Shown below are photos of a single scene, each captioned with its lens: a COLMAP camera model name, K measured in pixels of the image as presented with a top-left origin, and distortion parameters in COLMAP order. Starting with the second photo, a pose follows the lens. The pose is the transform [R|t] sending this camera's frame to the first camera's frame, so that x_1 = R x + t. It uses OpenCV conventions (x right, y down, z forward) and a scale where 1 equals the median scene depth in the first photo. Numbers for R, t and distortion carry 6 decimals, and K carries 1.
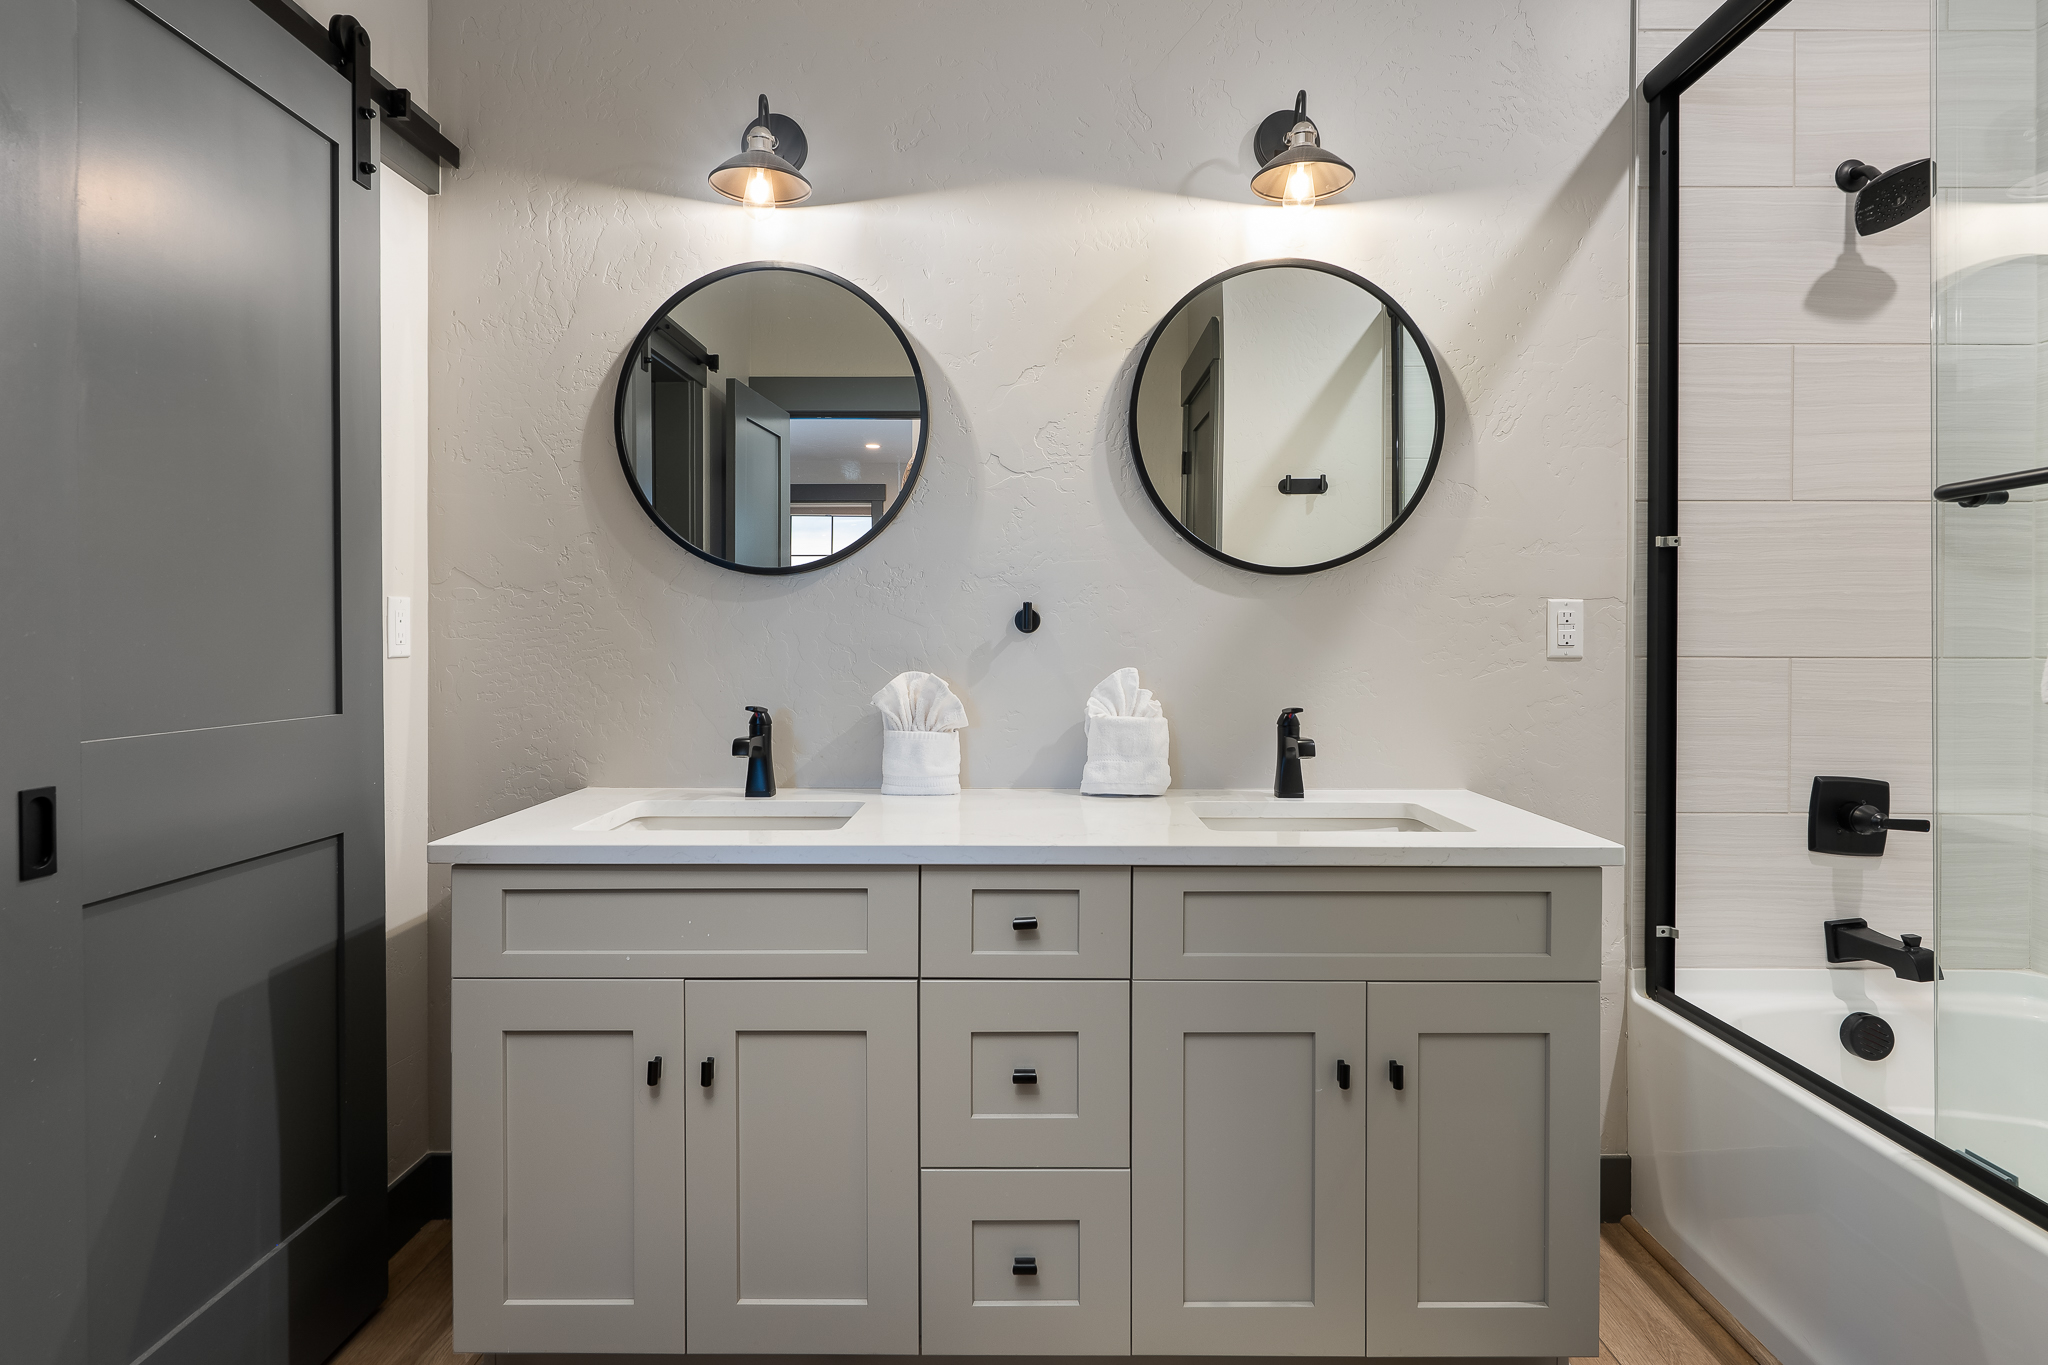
lens RADIAL K [[1112.6, 0, 1027.8], [0, 1112.6, 623.6], [0, 0, 1]] dist [0.003575, 0.001790]
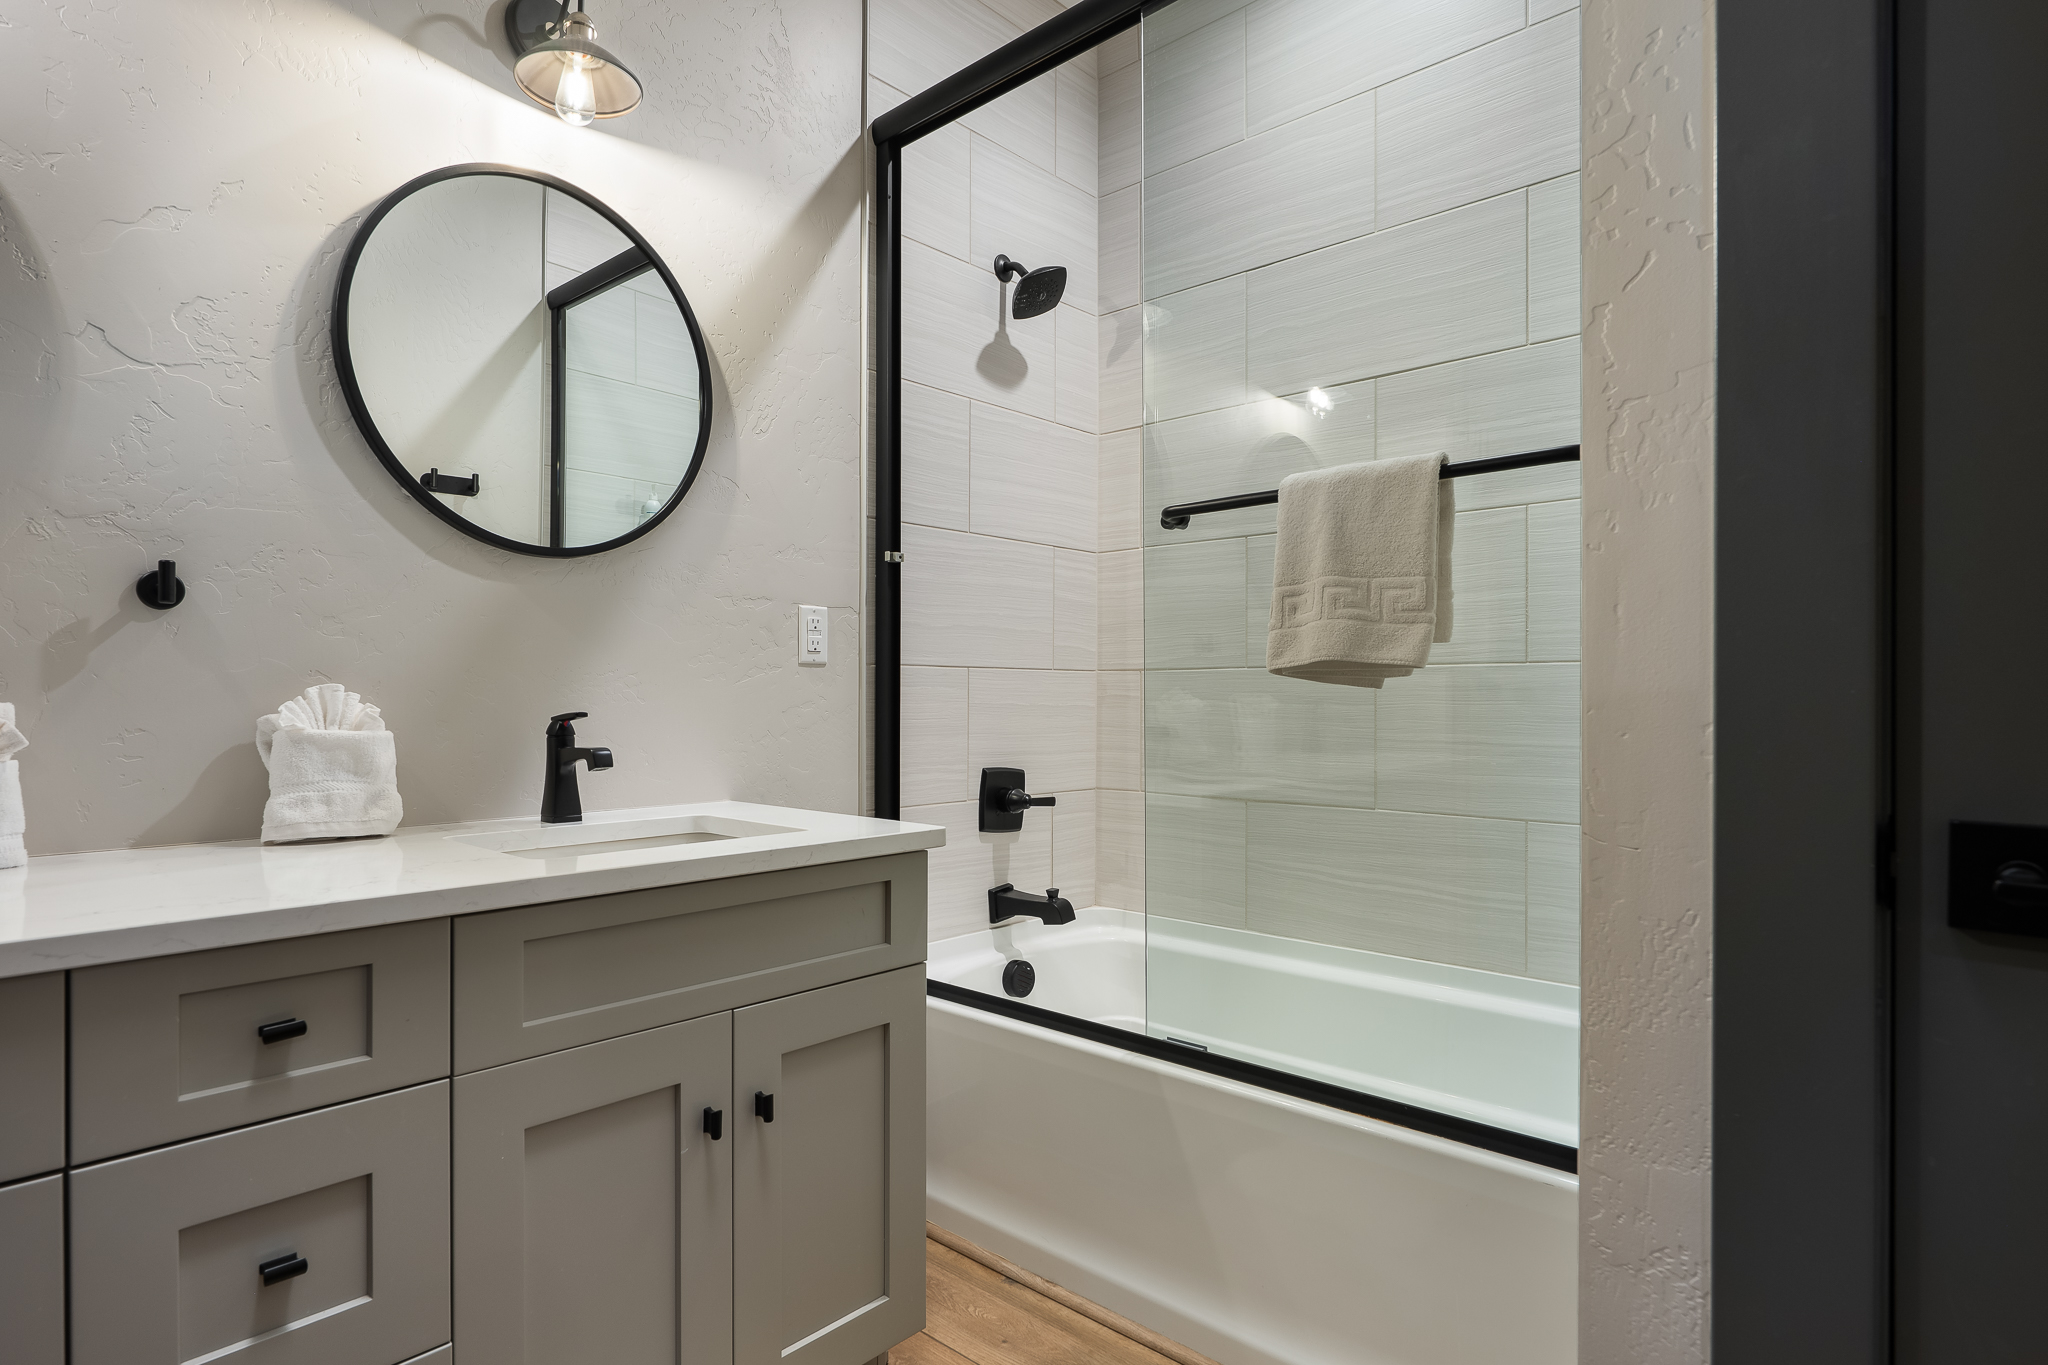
lens RADIAL K [[1101.4, 0, 1024.0], [0, 1101.4, 682.5], [0, 0, 1]] dist [-0.001330, -0.000407]
pose [[0.689438, 0.001729, 0.724343, -0.110902], [-0.005897, 0.999977, 0.003226, 0.043430], [-0.724321, -0.006496, 0.689432, 0.170254]]
